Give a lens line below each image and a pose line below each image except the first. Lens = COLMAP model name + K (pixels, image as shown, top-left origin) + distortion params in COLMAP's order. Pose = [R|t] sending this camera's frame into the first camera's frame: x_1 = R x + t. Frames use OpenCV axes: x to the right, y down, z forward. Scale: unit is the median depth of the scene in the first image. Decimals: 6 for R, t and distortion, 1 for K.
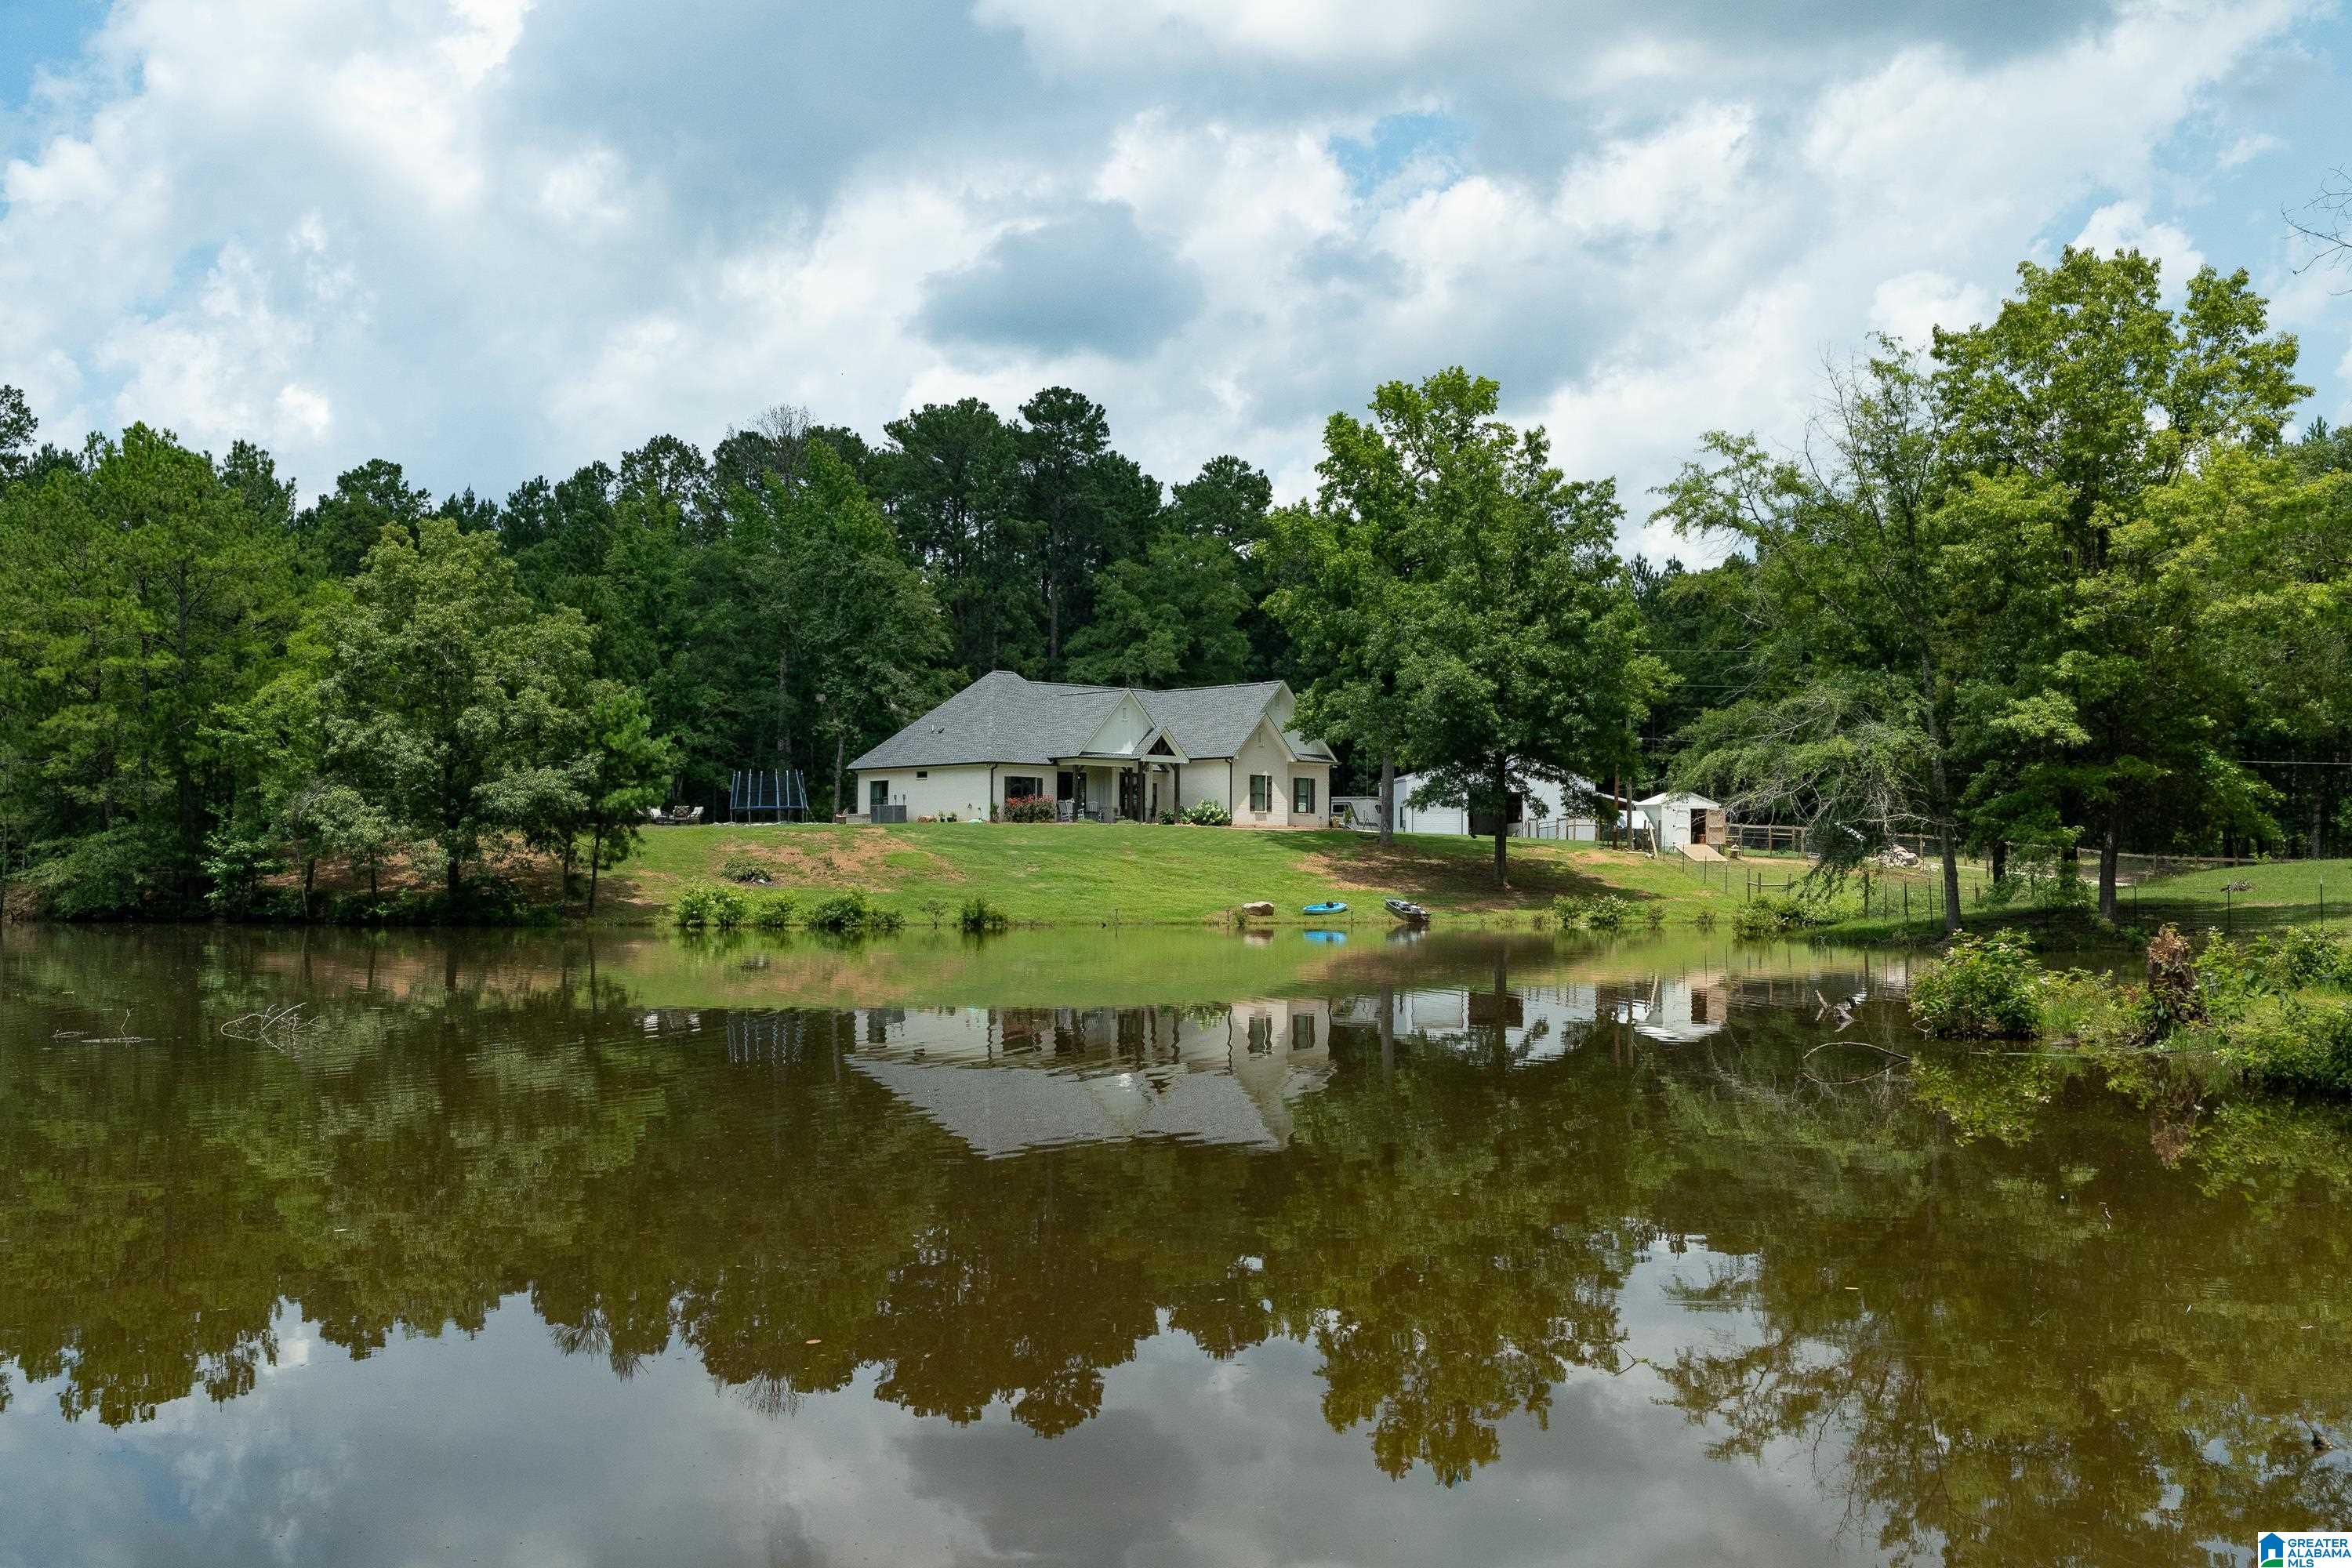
lens RADIAL K [[2549.3, 0, 1196.3], [0, 2549.3, 767.3], [0, 0, 1]] dist [0.009835, 0.000000]
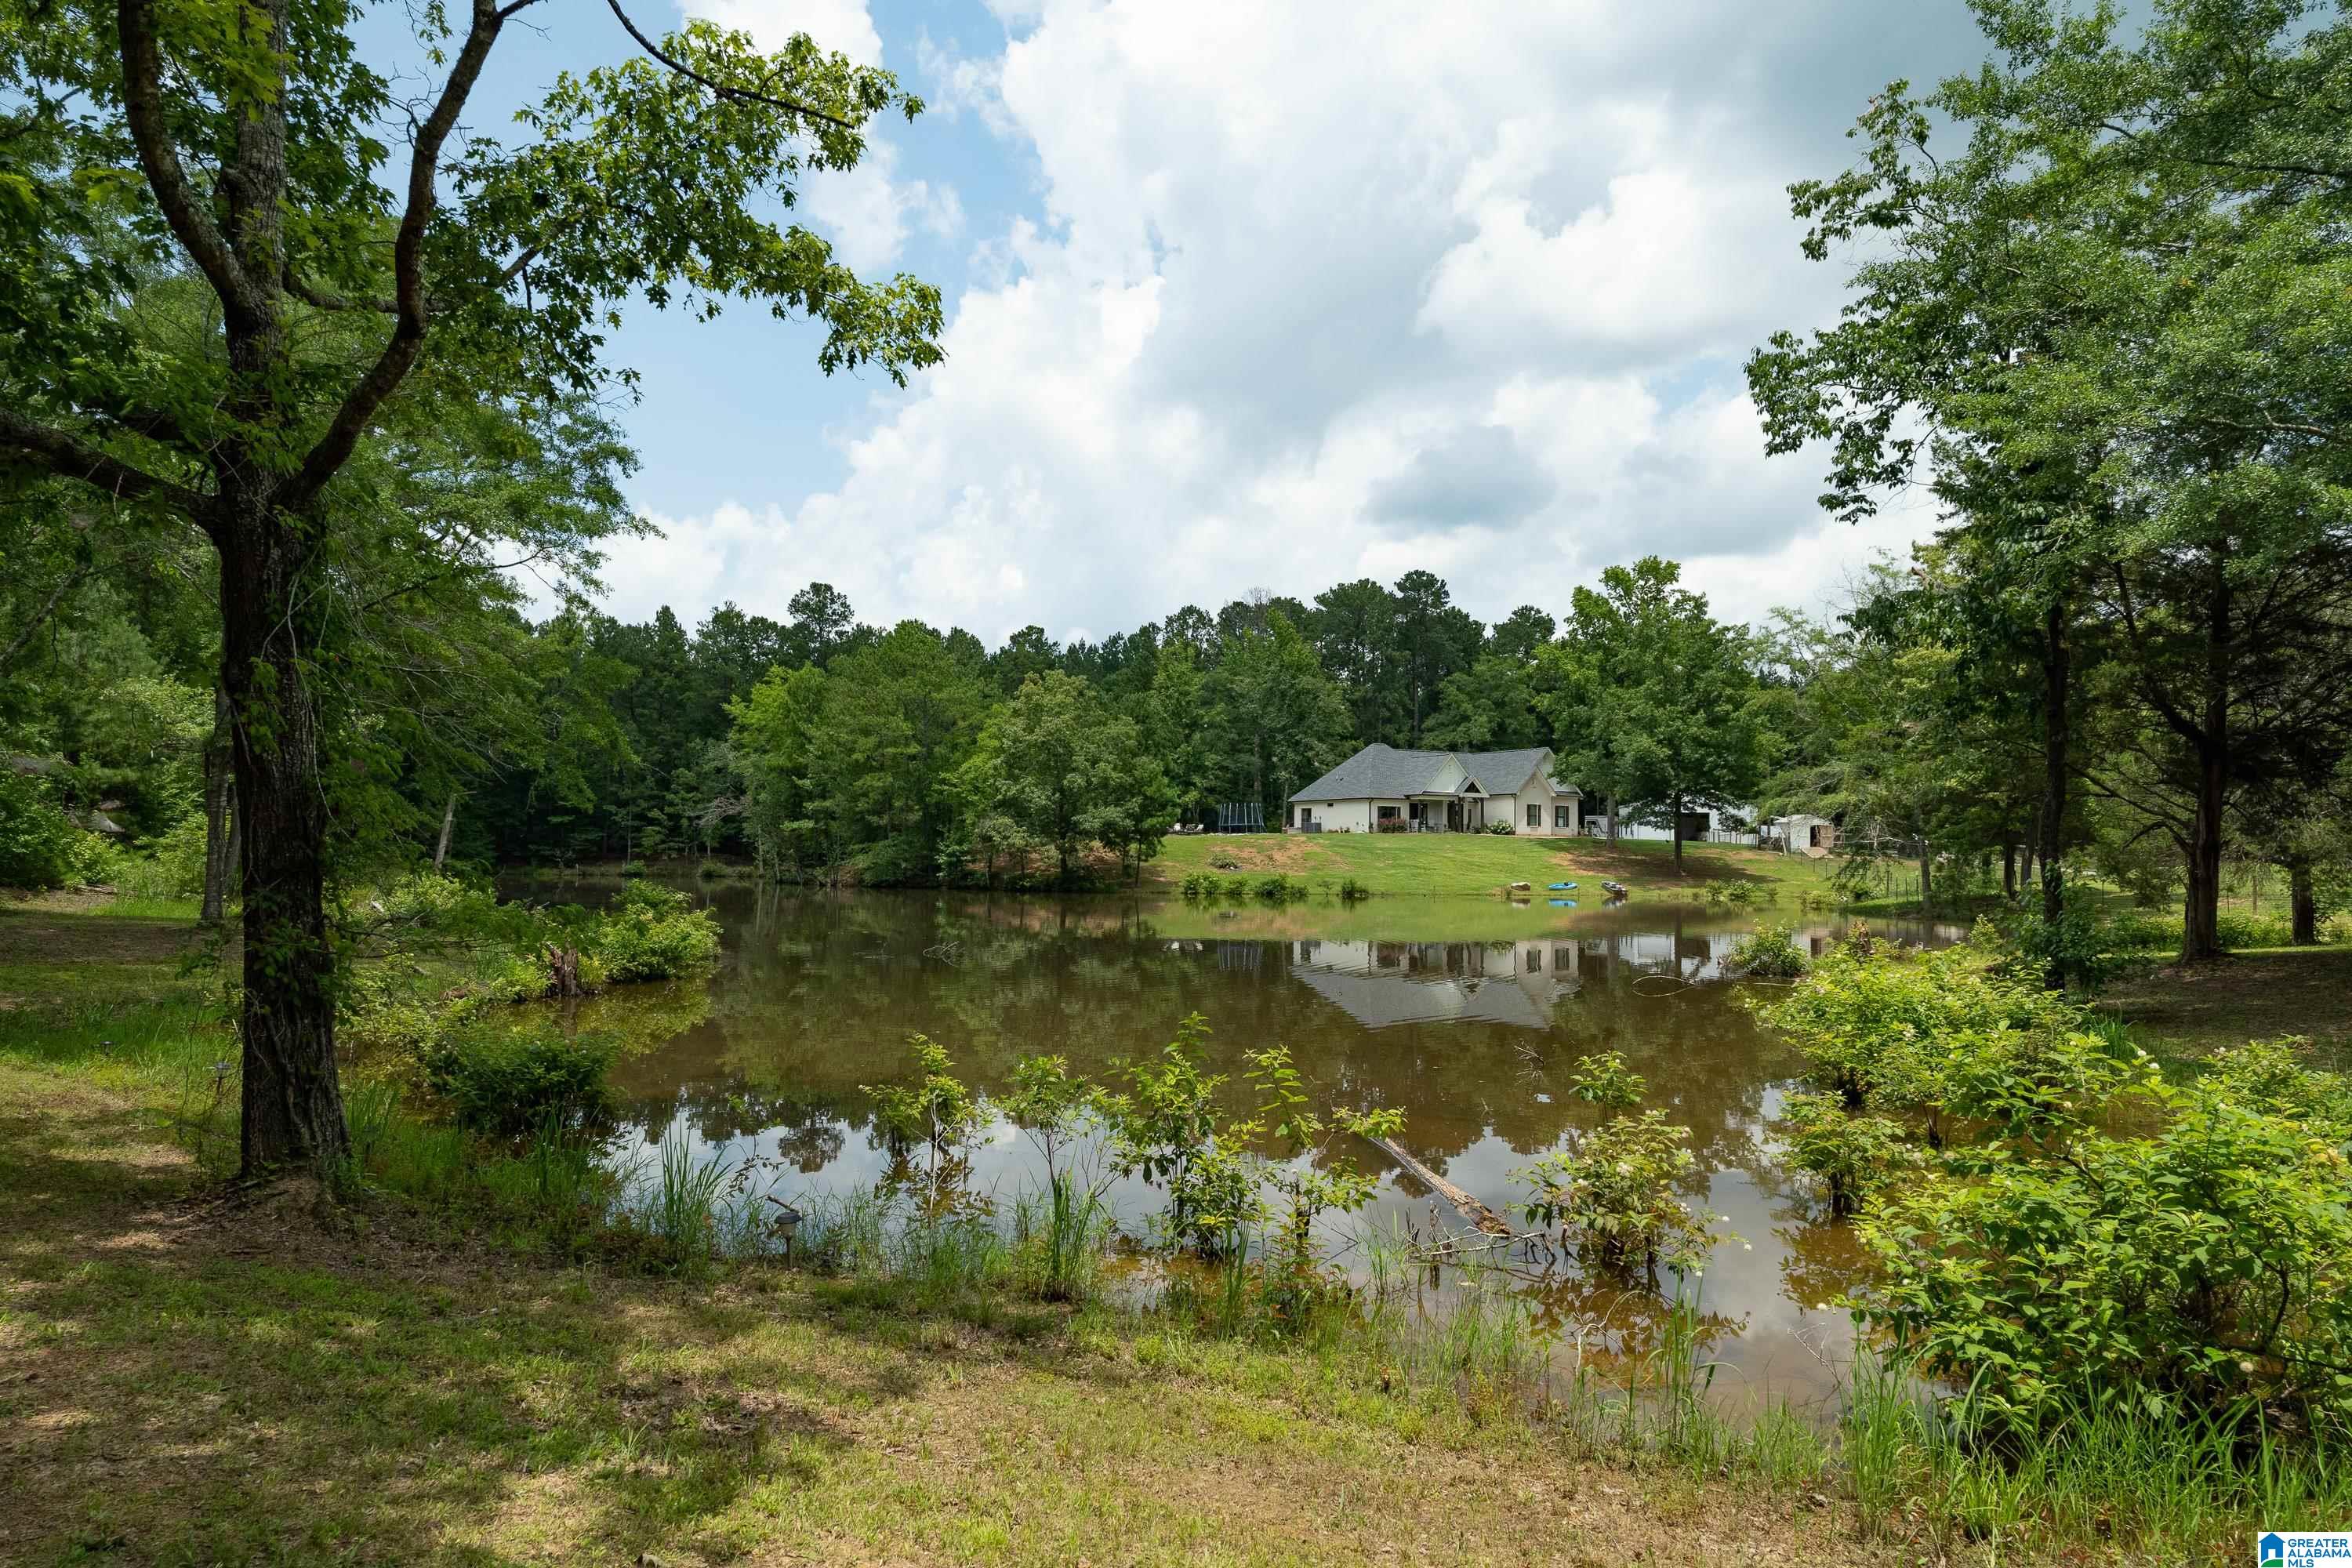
lens RADIAL K [[1659.3, 0, 1162.3], [0, 1659.3, 789.8], [0, 0, 1]] dist [-0.000114, -0.004770]
pose [[0.969760, -0.003810, -0.244029, 0.056308], [0.005494, 0.999966, 0.006222, -0.015145], [0.243997, -0.007375, 0.969748, -0.112561]]
